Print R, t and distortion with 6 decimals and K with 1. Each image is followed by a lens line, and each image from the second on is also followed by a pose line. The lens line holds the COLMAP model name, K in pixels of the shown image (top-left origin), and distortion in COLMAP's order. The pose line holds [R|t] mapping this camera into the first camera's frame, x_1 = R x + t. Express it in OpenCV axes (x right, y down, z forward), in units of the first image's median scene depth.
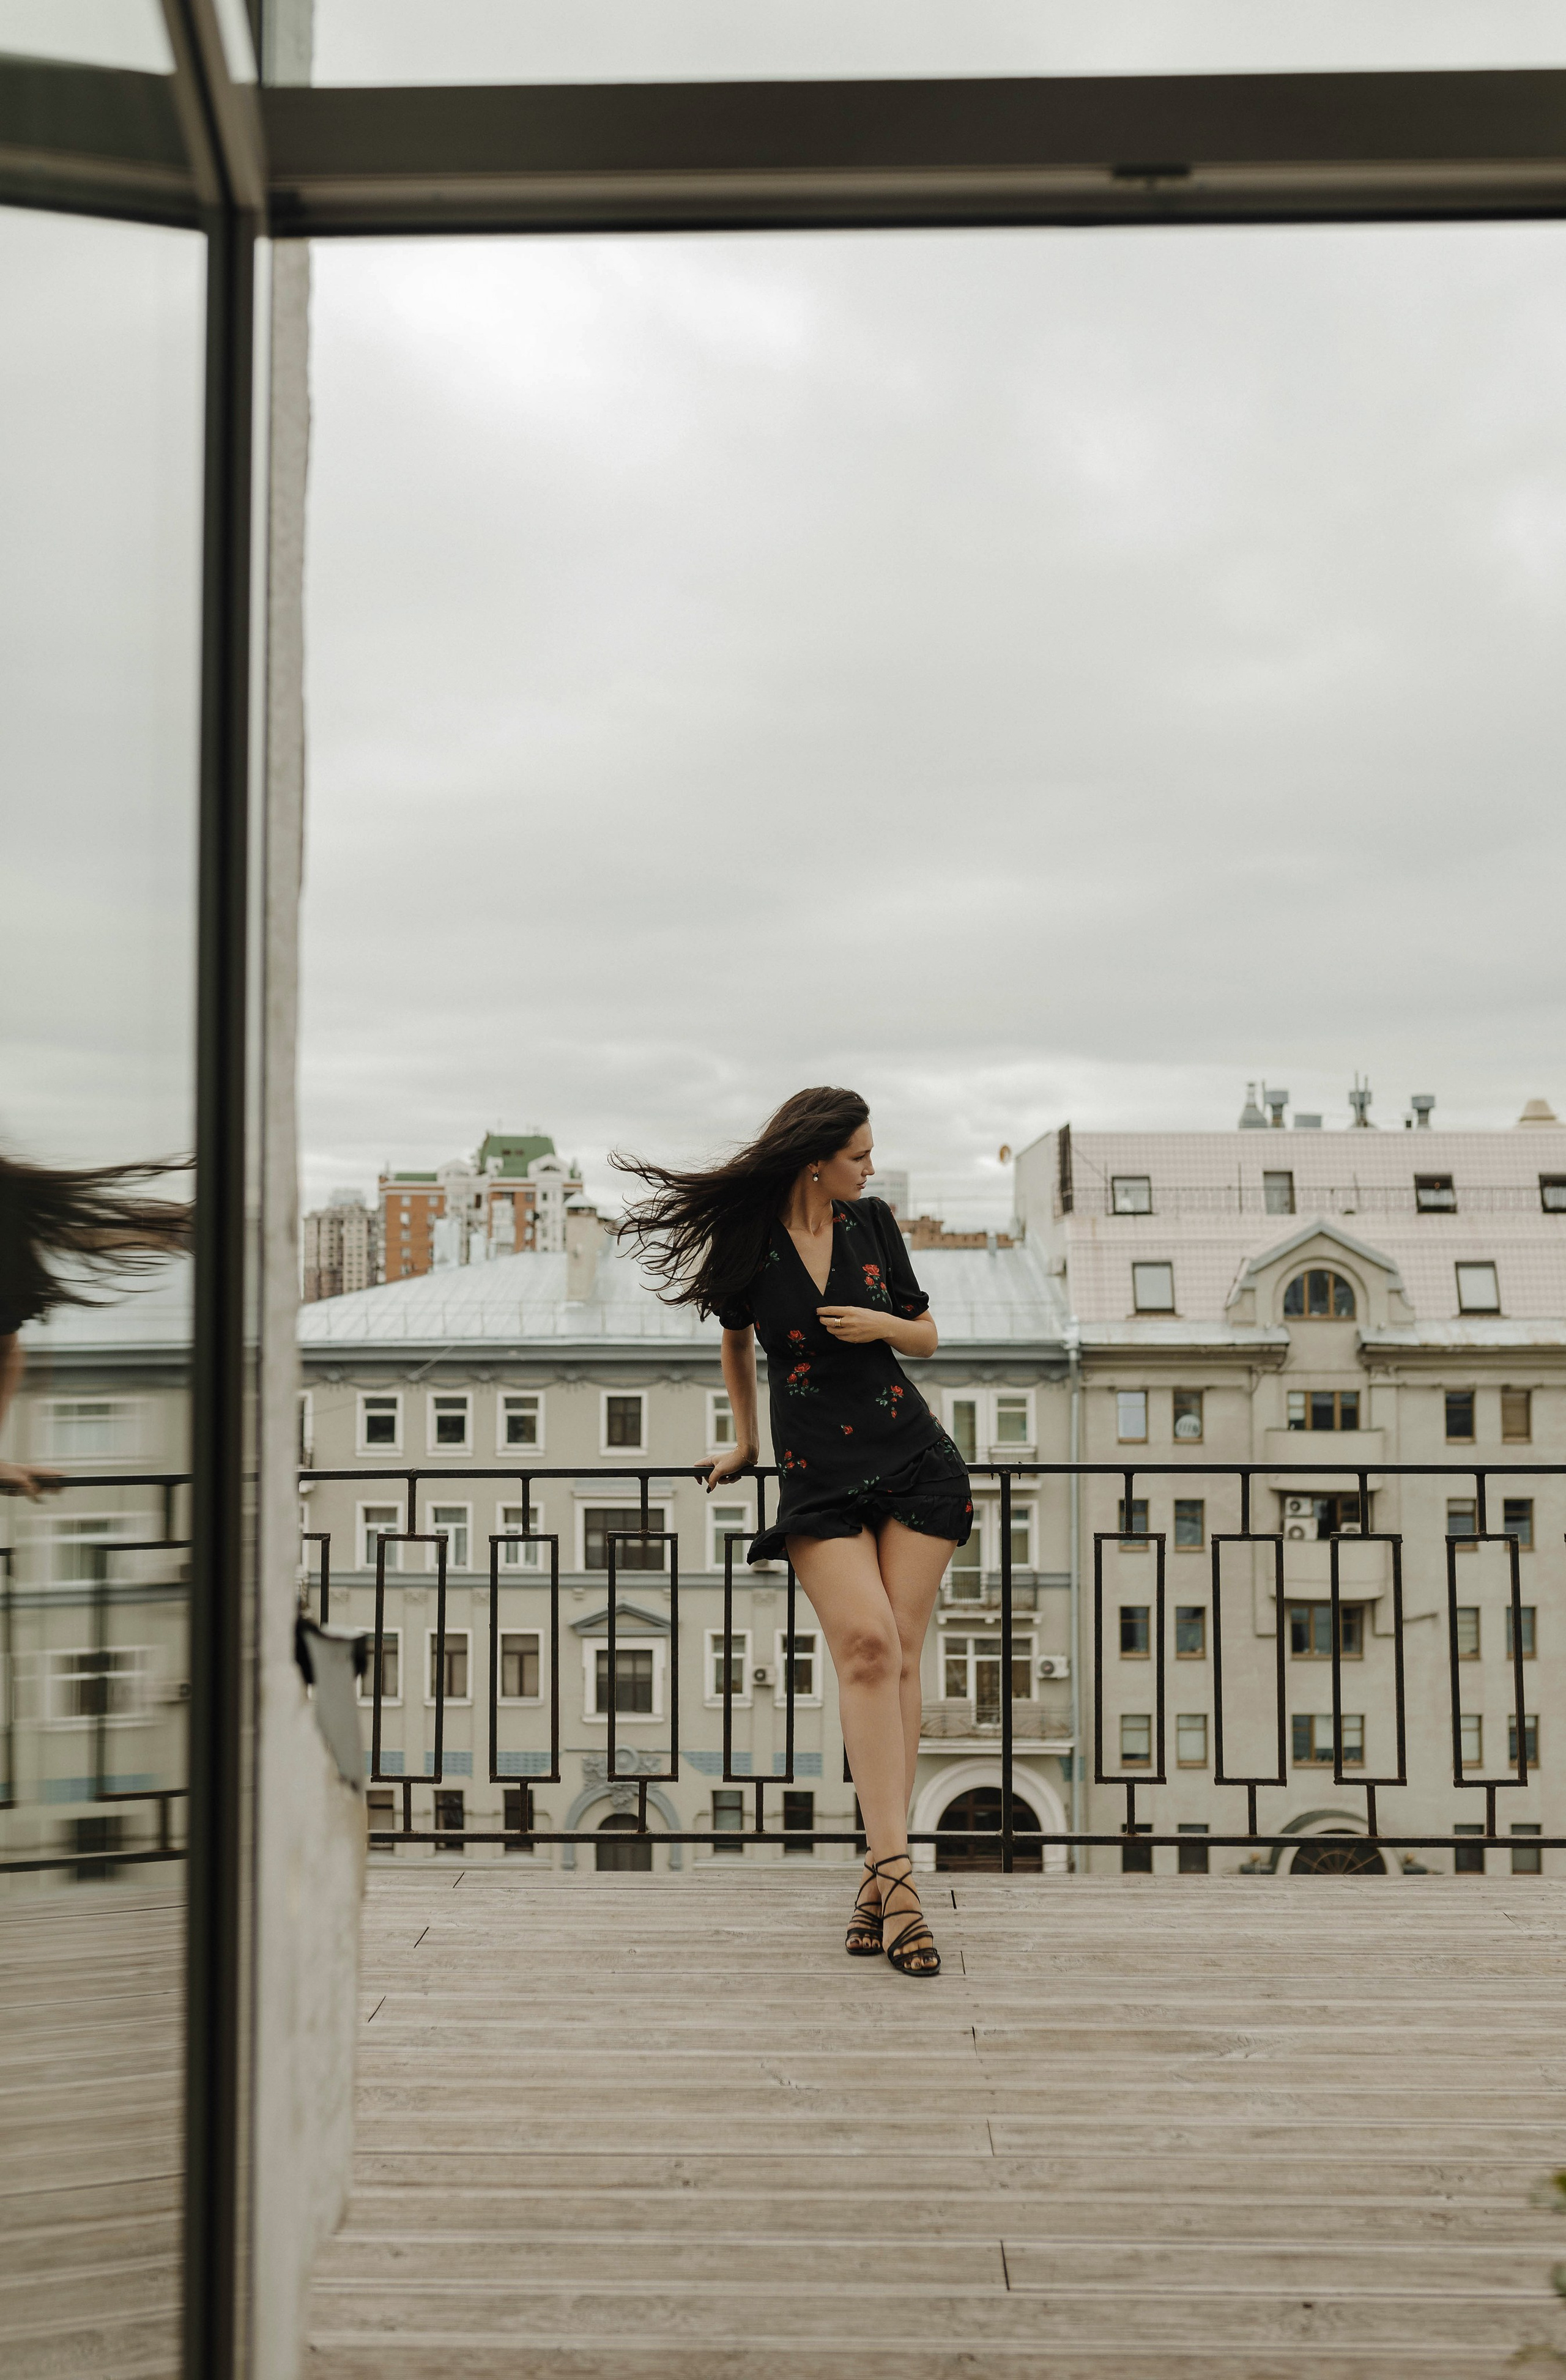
lens RADIAL K [[2302.7, 0, 783.0], [0, 2302.7, 1190.0], [0, 0, 1]] dist [0.003904, 0.003354]
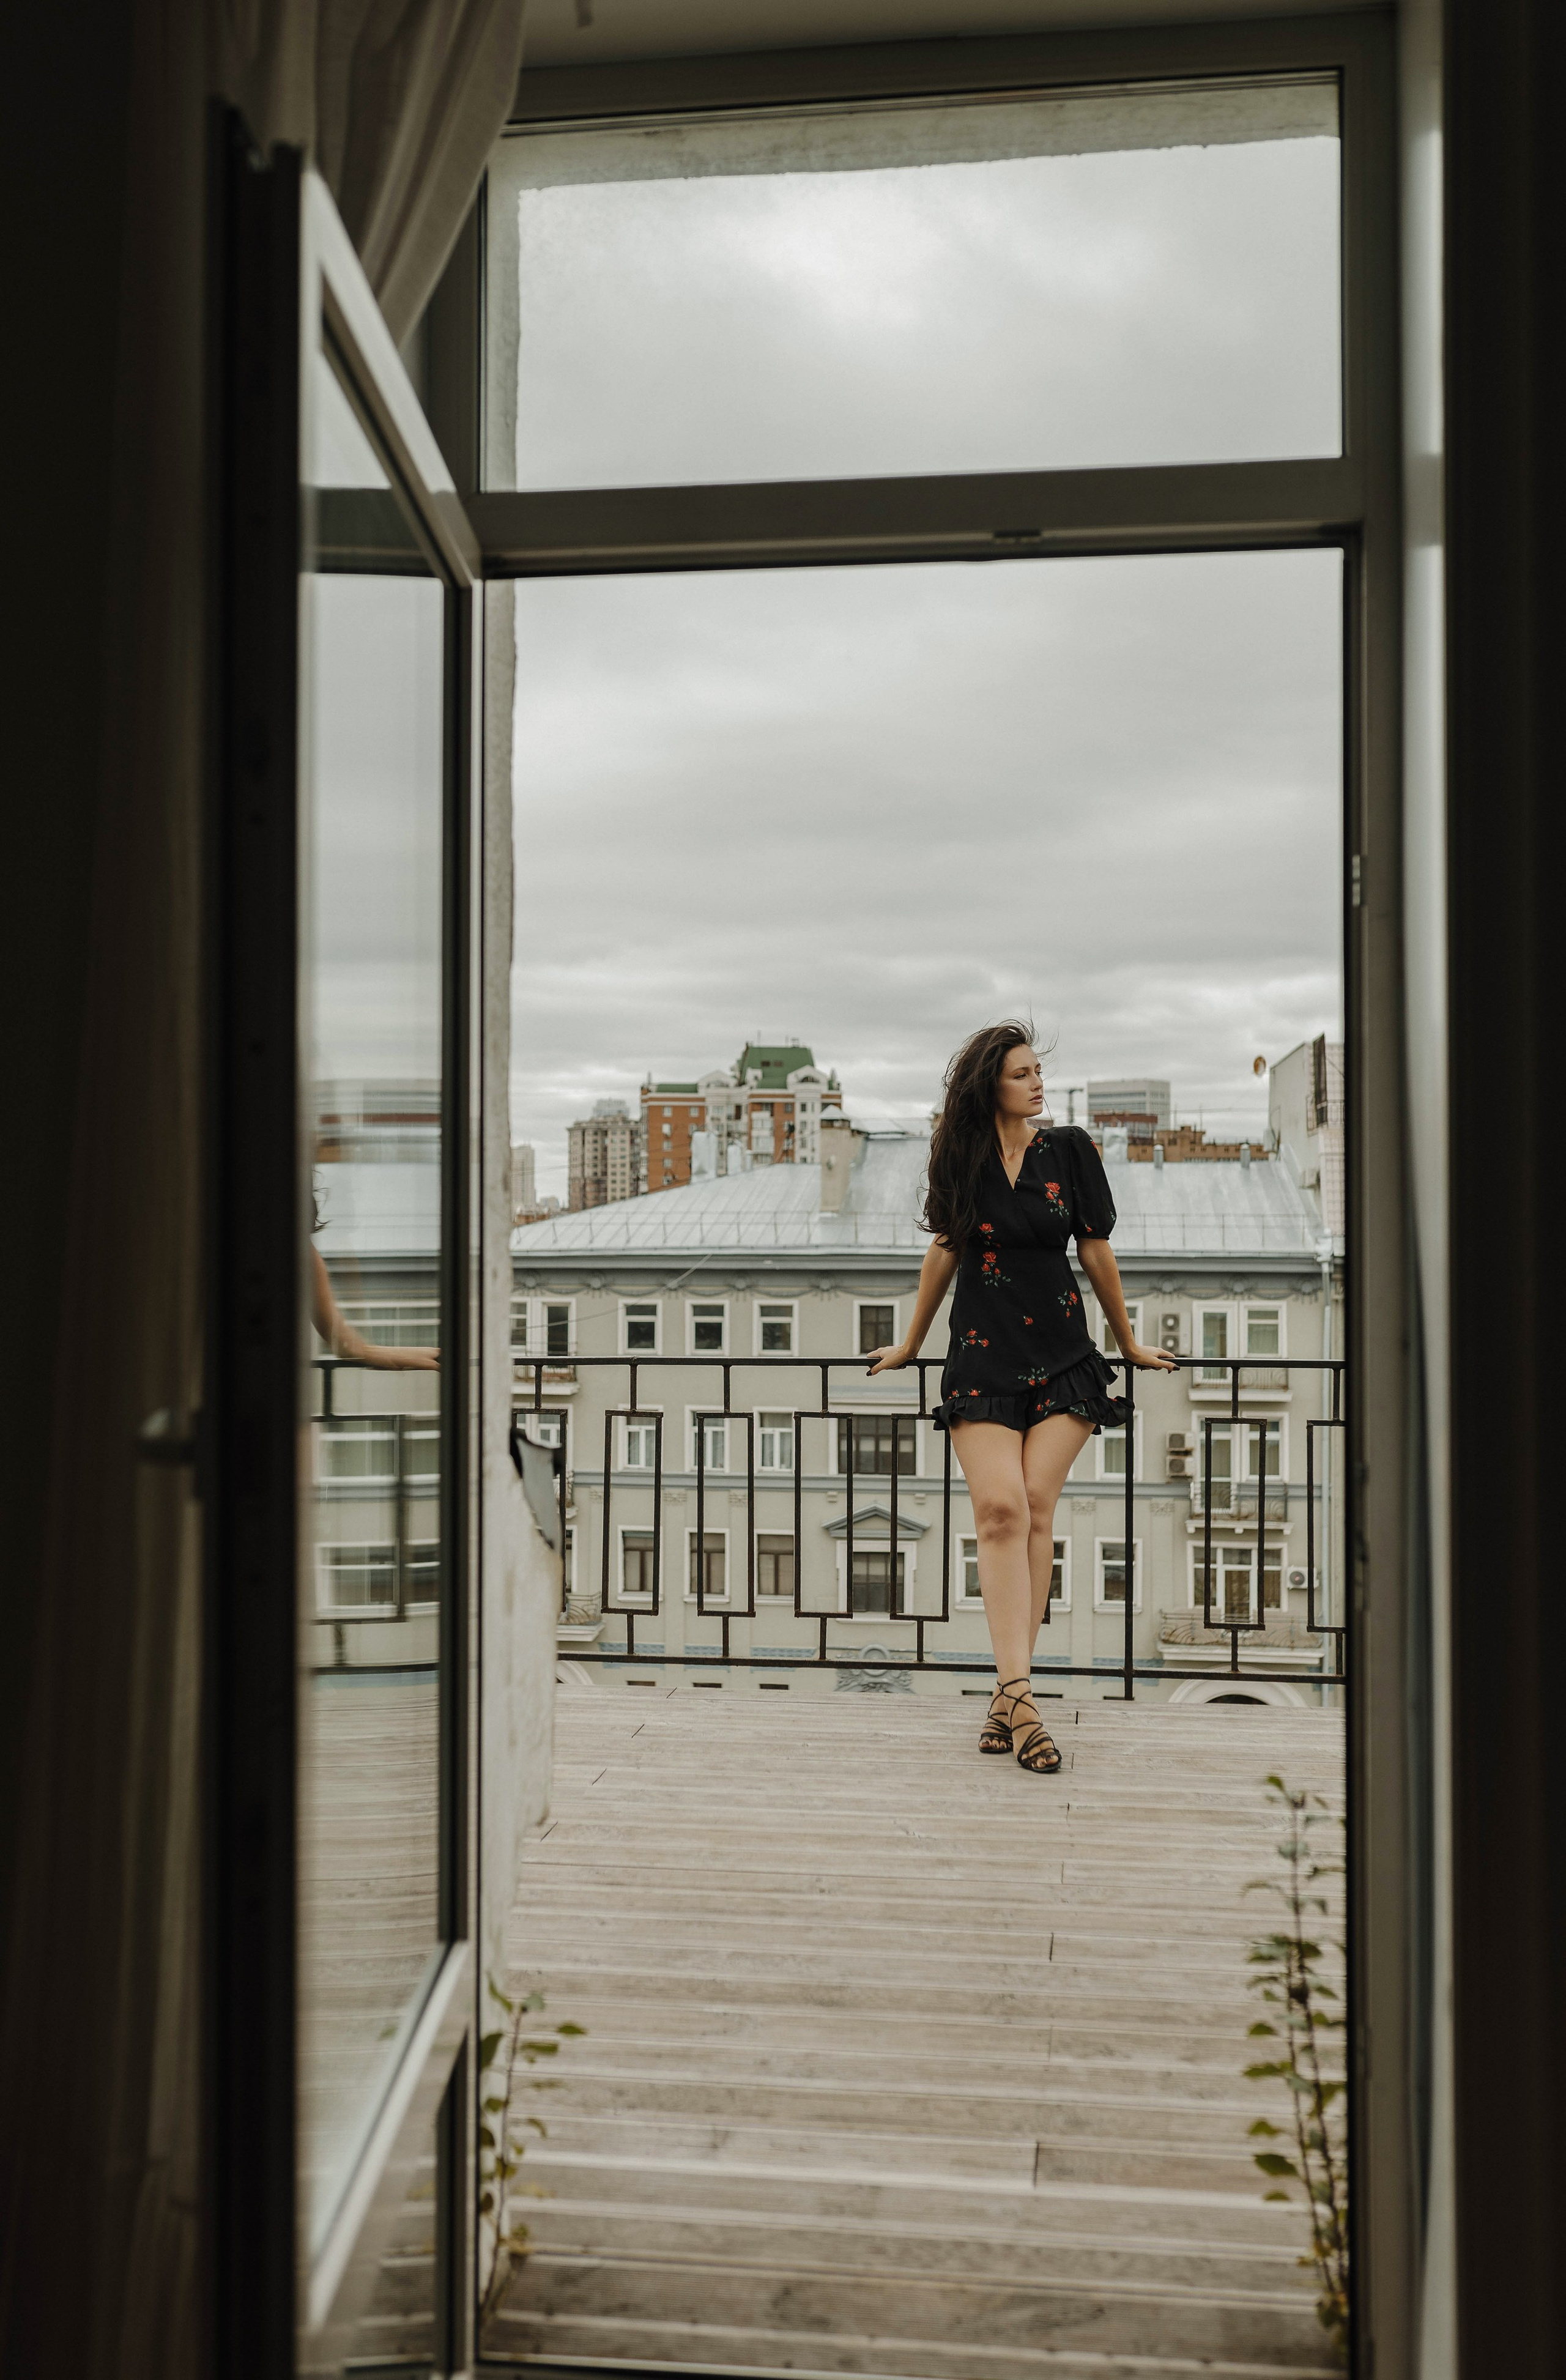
lens RADIAL K [[2298.0, 0, 783.0], [0, 2298.0, 1190.0], [0, 0, 1]] dist [0.003396, 0.001745]
pose [[0.993707, 0.002797, -0.111977, 0.064698], [0.001560, 0.999246, 0.038805, -0.016449], [0.112001, -0.038735, 0.992953, -0.231542]]
